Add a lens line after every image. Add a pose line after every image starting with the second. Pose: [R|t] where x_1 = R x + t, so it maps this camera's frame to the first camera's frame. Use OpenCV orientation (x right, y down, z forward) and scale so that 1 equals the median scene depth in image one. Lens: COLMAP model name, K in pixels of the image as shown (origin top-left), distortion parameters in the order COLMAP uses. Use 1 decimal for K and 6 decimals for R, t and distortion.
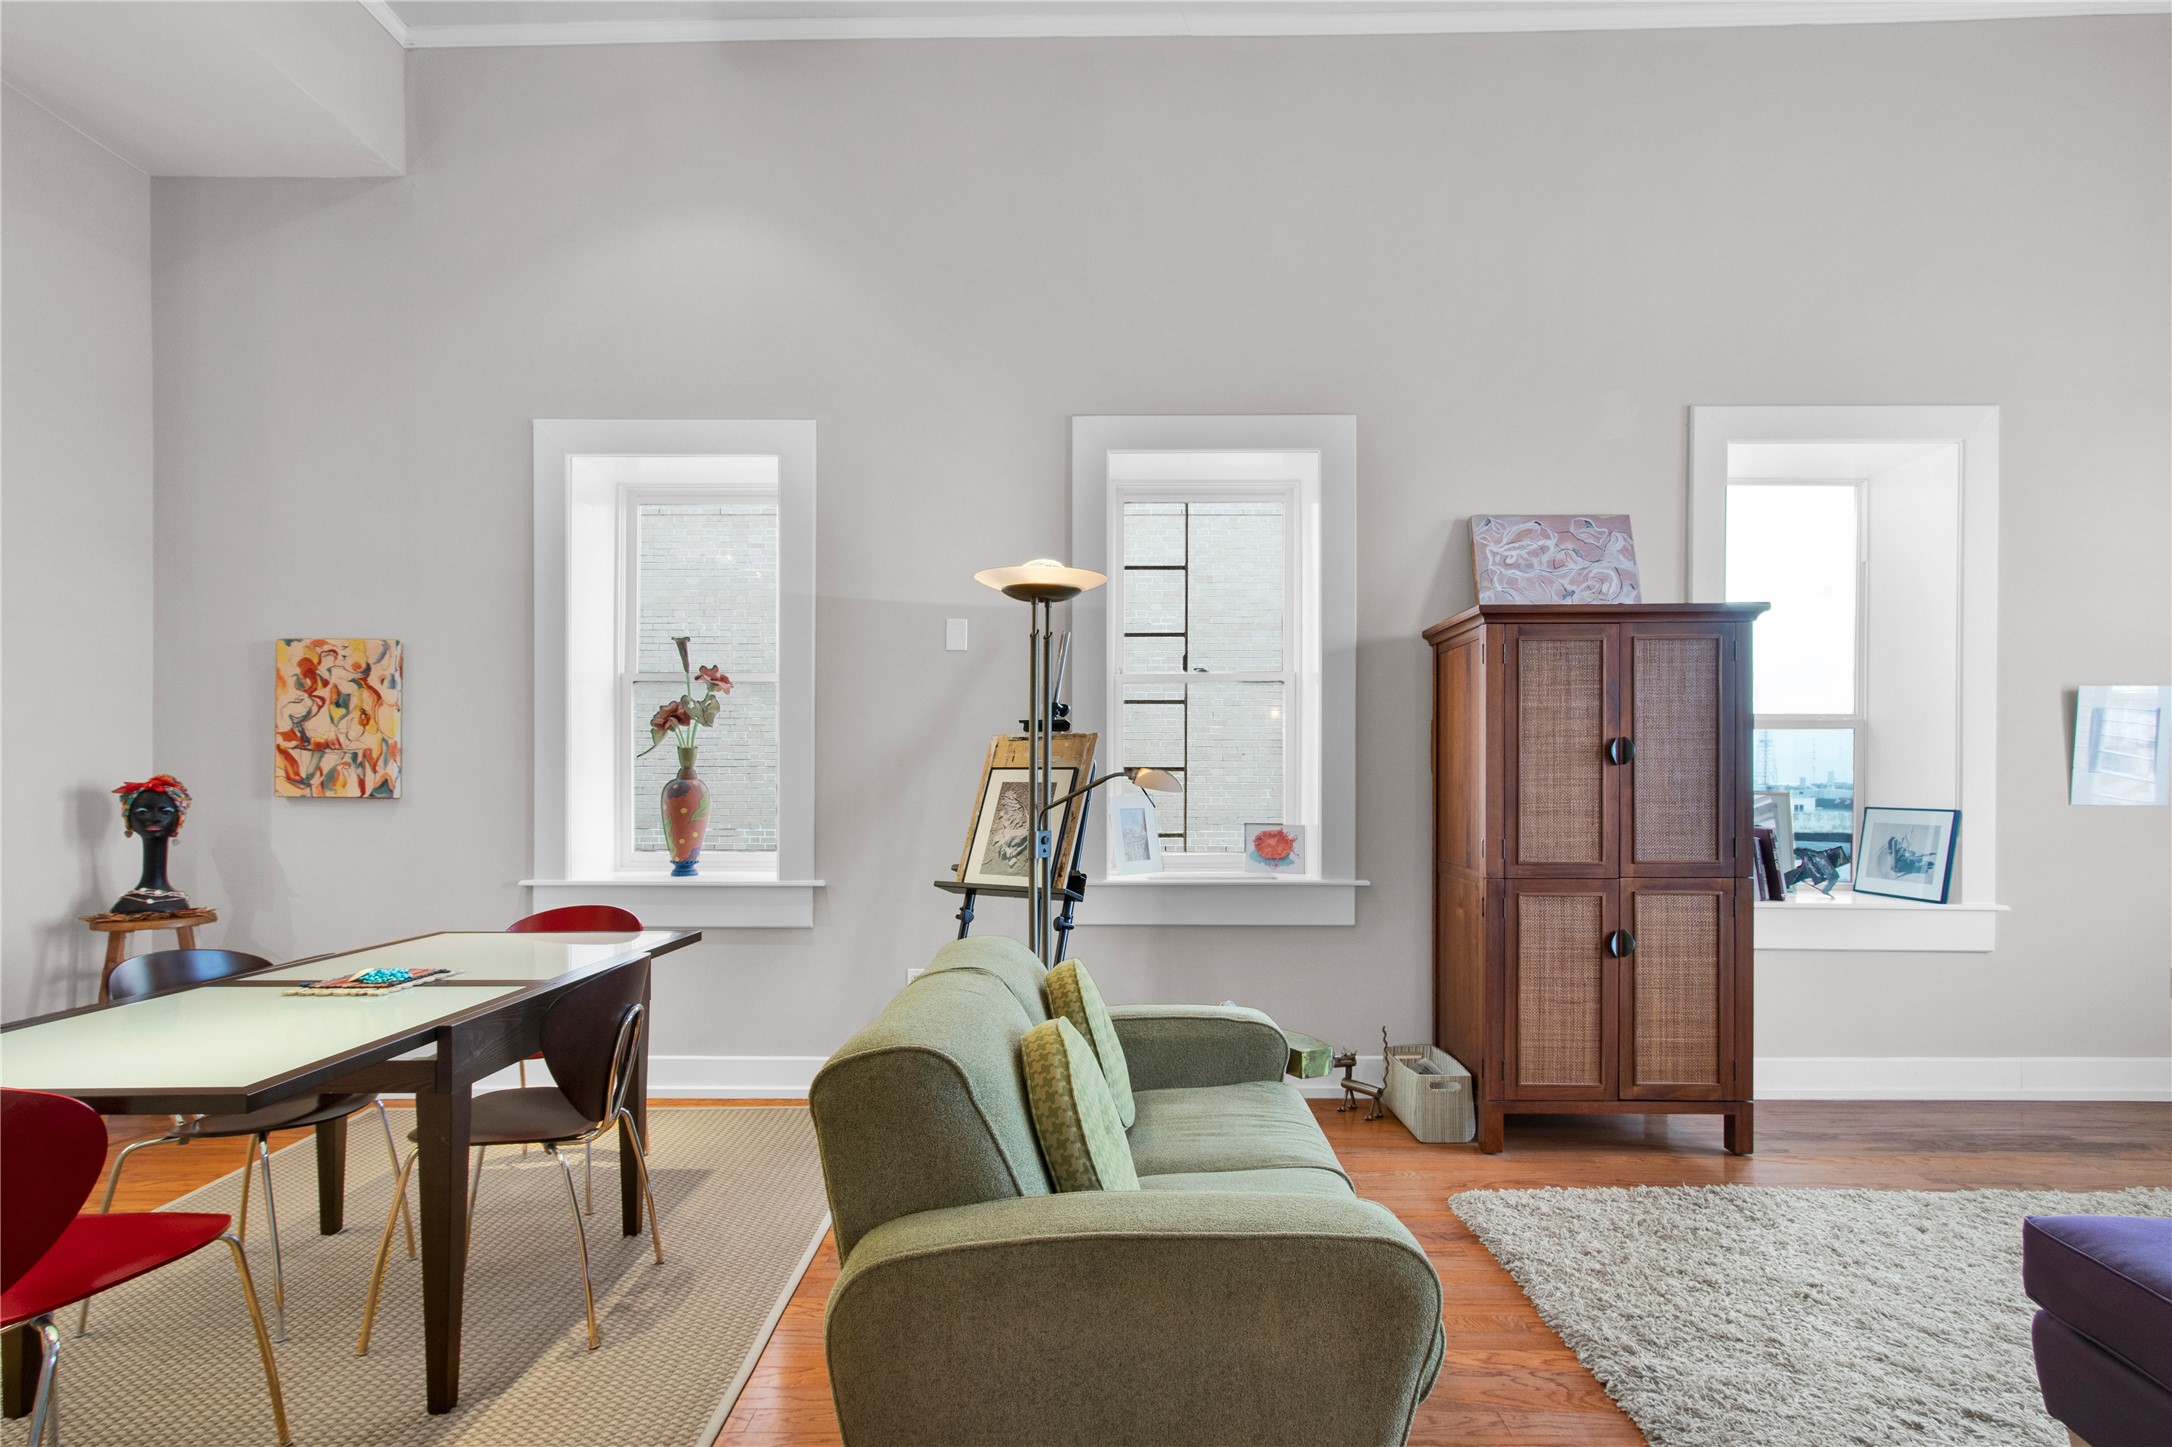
lens RADIAL K [[1083.3, 0, 1084.3], [0, 1083.3, 792.8], [0, 0, 1]] dist [-0.000537, 0.009607]
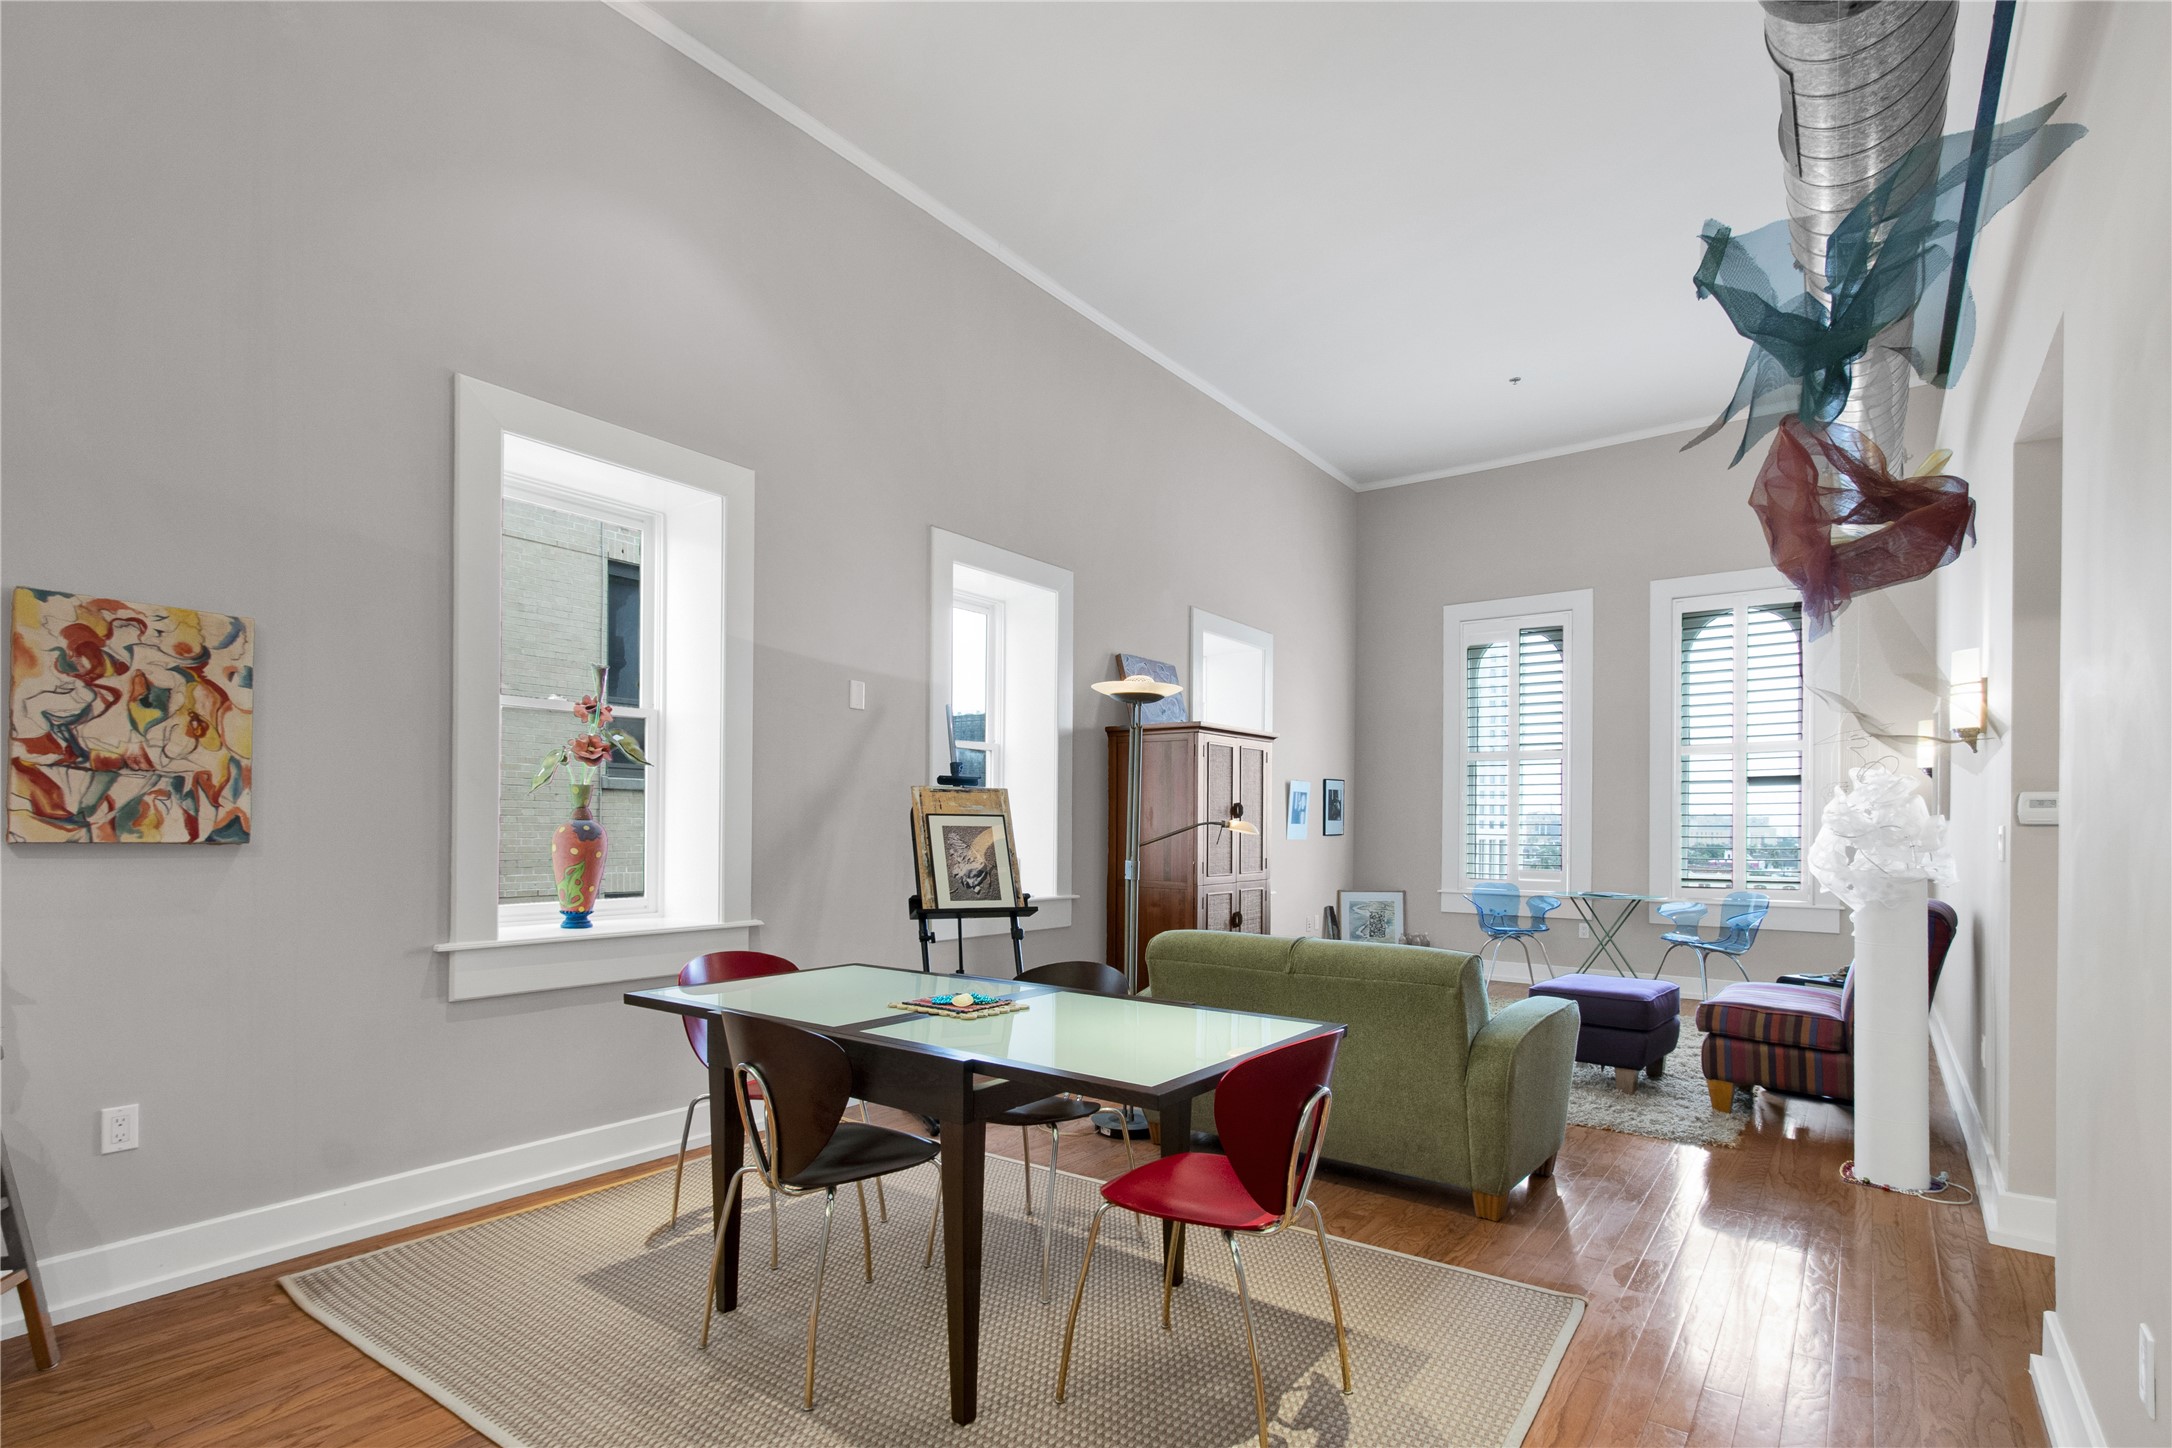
lens RADIAL K [[1057.5, 0, 1099.5], [0, 1057.5, 825.4], [0, 0, 1]] dist [0.009532, 0.011777]
pose [[0.583971, 0.005177, 0.811758, -0.878904], [0.001326, 0.999972, -0.007331, -0.001173], [-0.811773, 0.005357, 0.583948, 0.149829]]
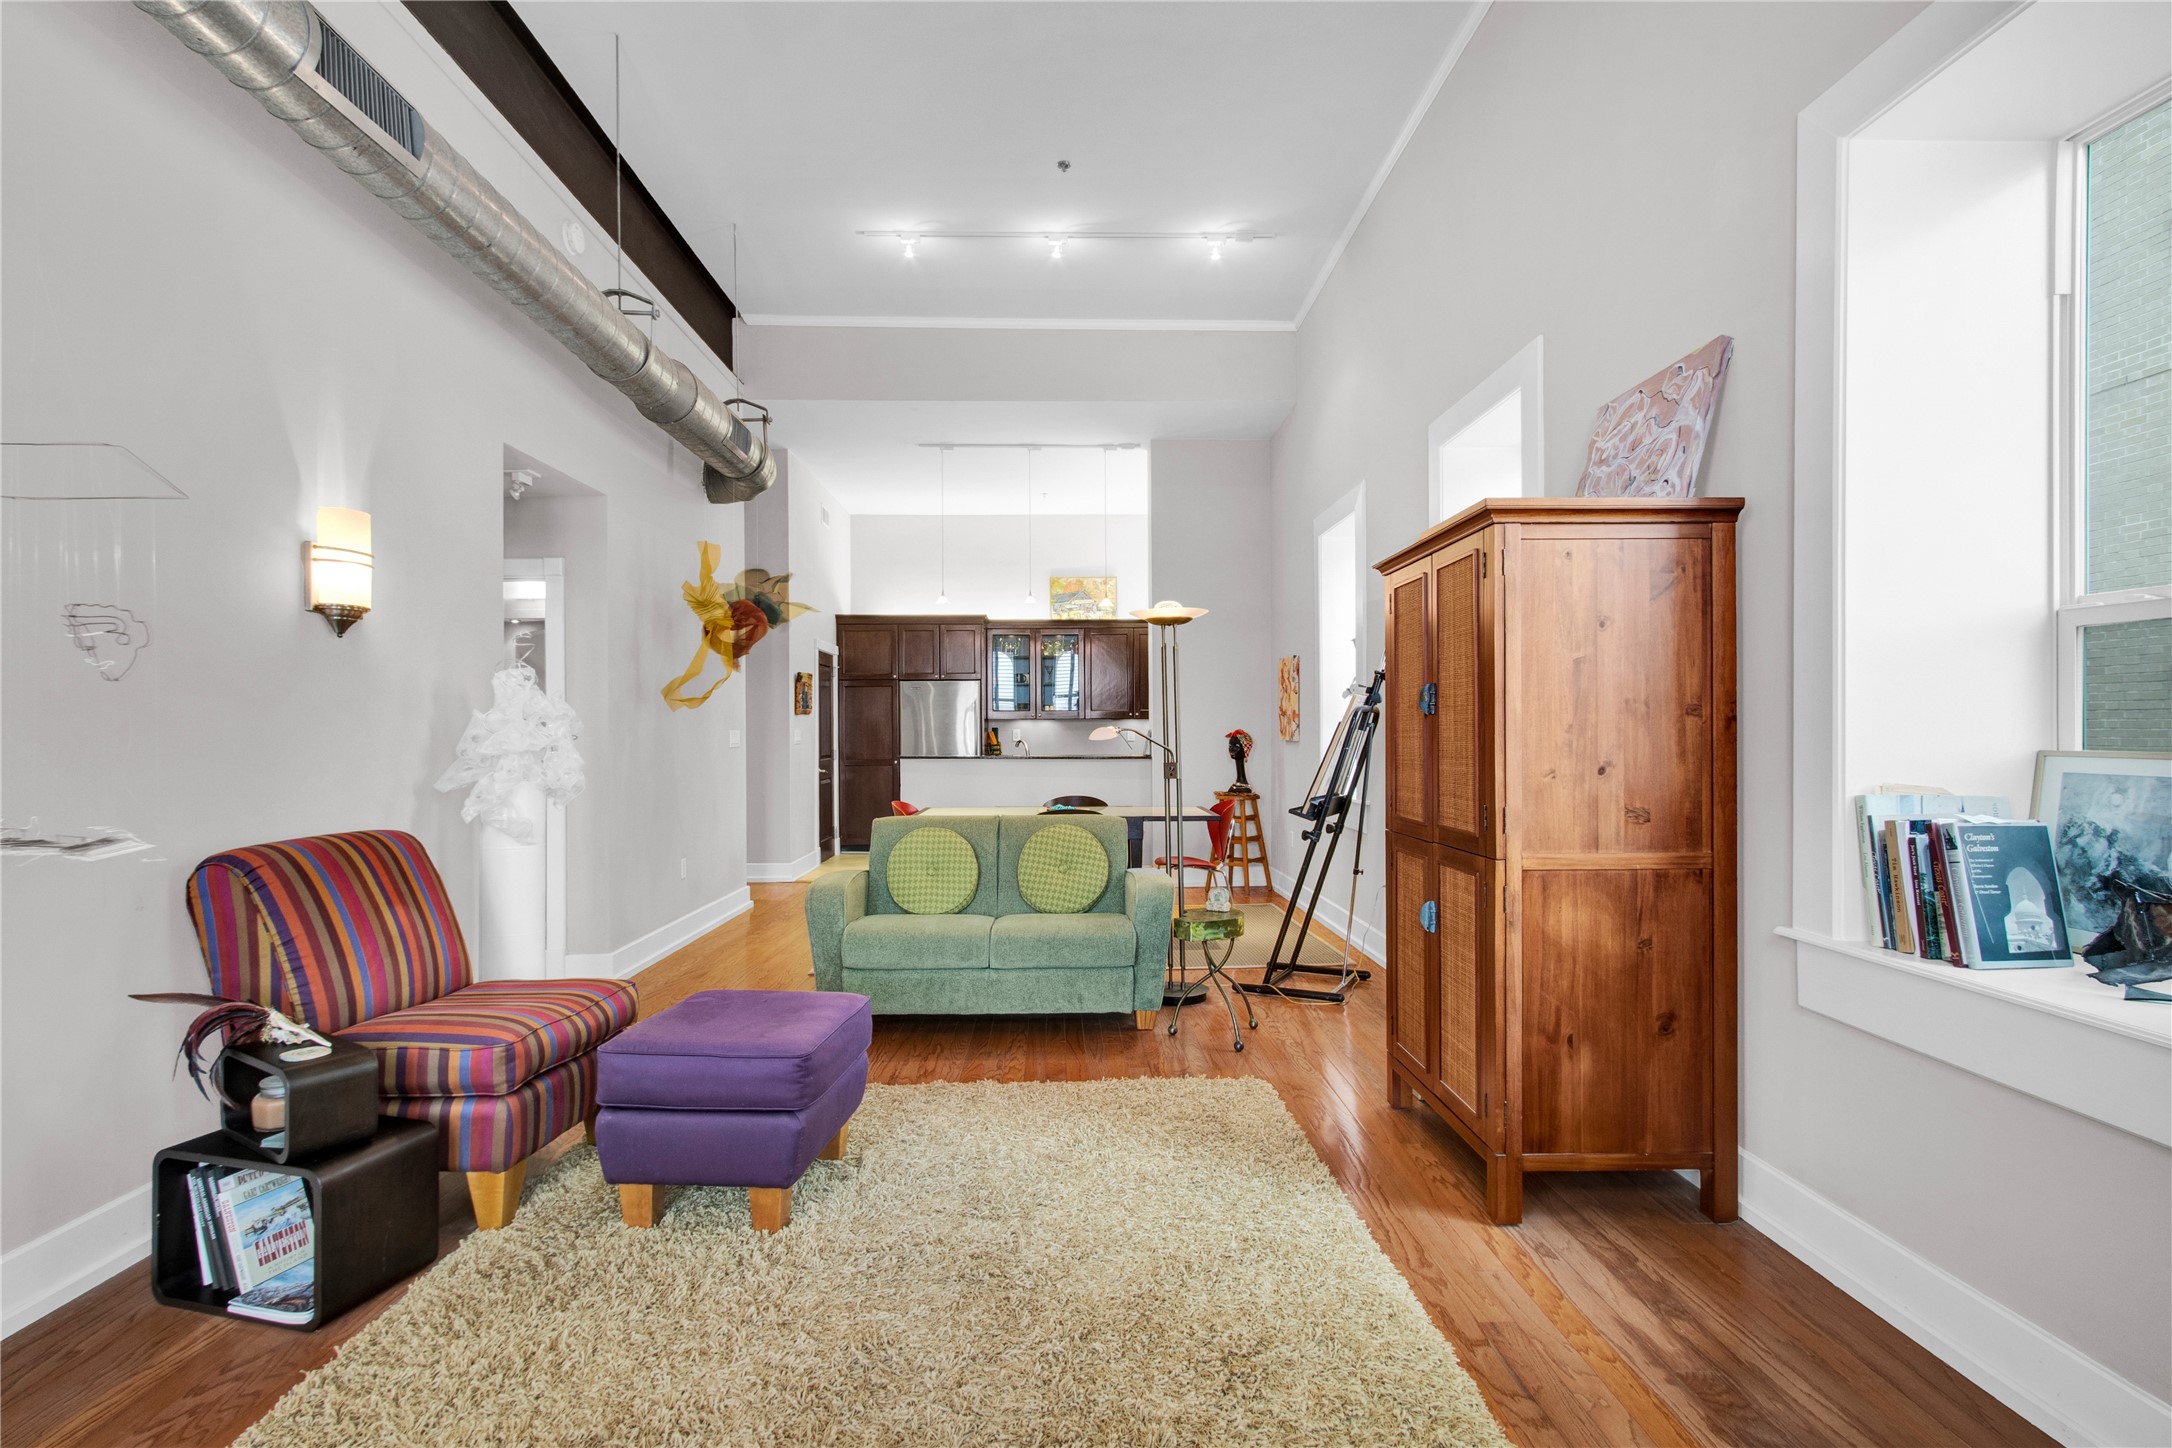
lens RADIAL K [[1057.5, 0, 1068.5], [0, 1057.5, 726.0], [0, 0, 1]] dist [0.009532, 0.011777]
pose [[0.030215, -0.006725, -0.999521, 1.144080], [-0.006906, 0.999952, -0.006937, -0.006700], [0.999520, 0.007113, 0.030167, 0.575284]]
